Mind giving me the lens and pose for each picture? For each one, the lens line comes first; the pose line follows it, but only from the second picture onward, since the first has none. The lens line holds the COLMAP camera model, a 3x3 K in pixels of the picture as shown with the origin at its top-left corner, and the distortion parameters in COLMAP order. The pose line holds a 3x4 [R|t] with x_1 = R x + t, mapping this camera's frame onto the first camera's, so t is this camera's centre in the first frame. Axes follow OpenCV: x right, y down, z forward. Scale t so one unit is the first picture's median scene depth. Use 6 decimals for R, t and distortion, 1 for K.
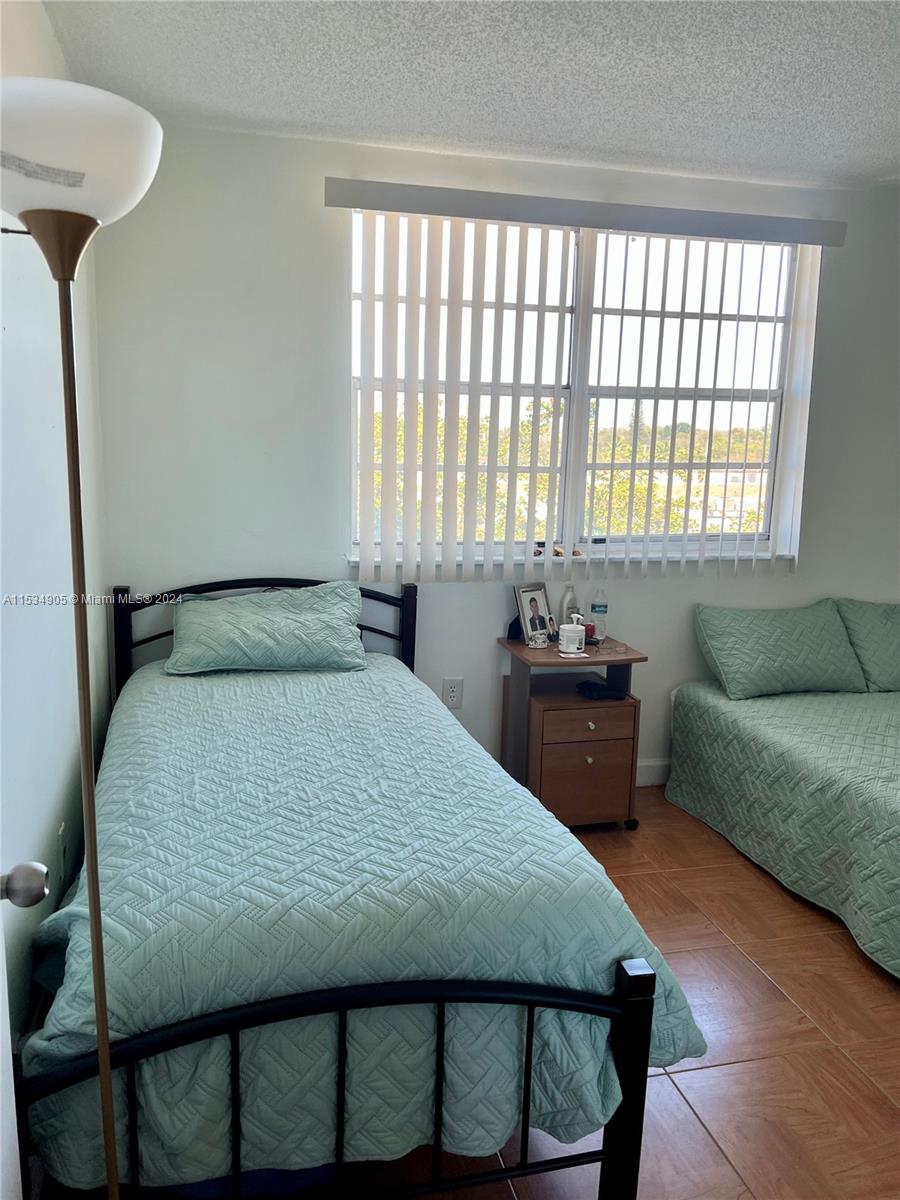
lens RADIAL K [[924.2, 0, 441.7], [0, 924.2, 588.7], [0, 0, 1]] dist [0.099231, -0.071630]
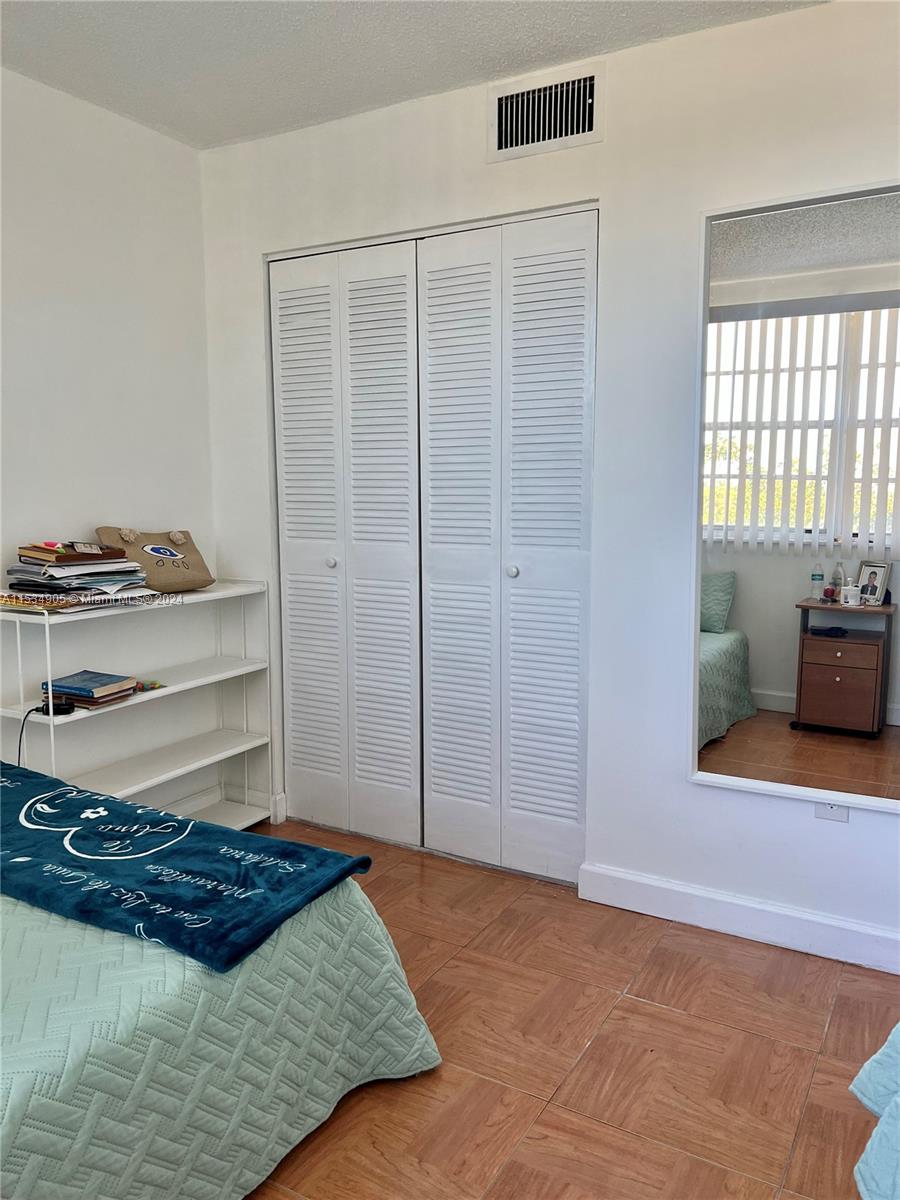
lens RADIAL K [[924.2, 0, 449.5], [0, 924.2, 600.9], [0, 0, 1]] dist [0.099231, -0.071630]
pose [[0.703047, 0.069993, -0.707691, 0.925859], [-0.107646, 0.994152, -0.008615, 0.163656], [0.702949, 0.082237, 0.706470, -0.502120]]
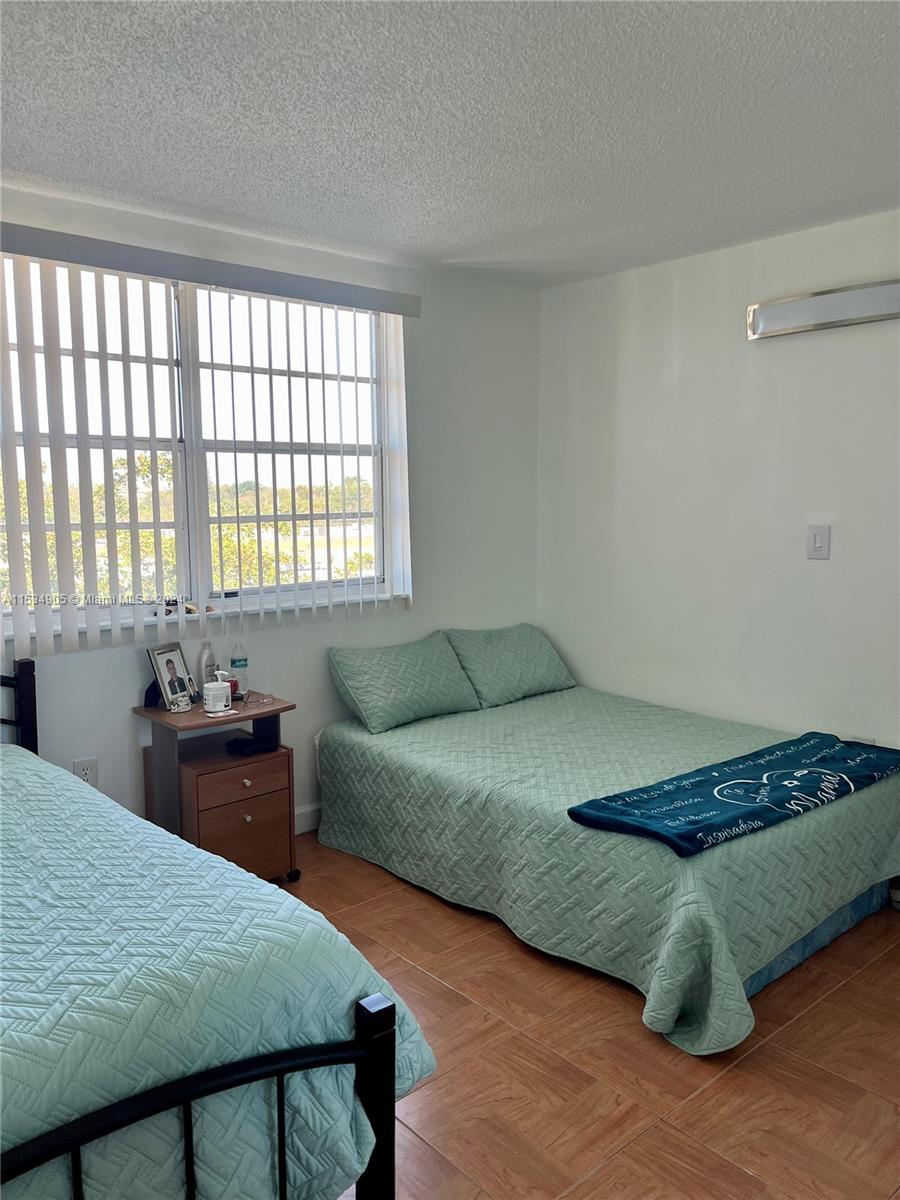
lens RADIAL K [[924.2, 0, 443.9], [0, 924.2, 595.4], [0, 0, 1]] dist [0.099231, -0.071630]
pose [[0.898450, -0.081943, 0.431362, -0.069935], [0.105159, 0.993997, -0.030203, 0.003563], [-0.426298, 0.072497, 0.901673, 0.016342]]
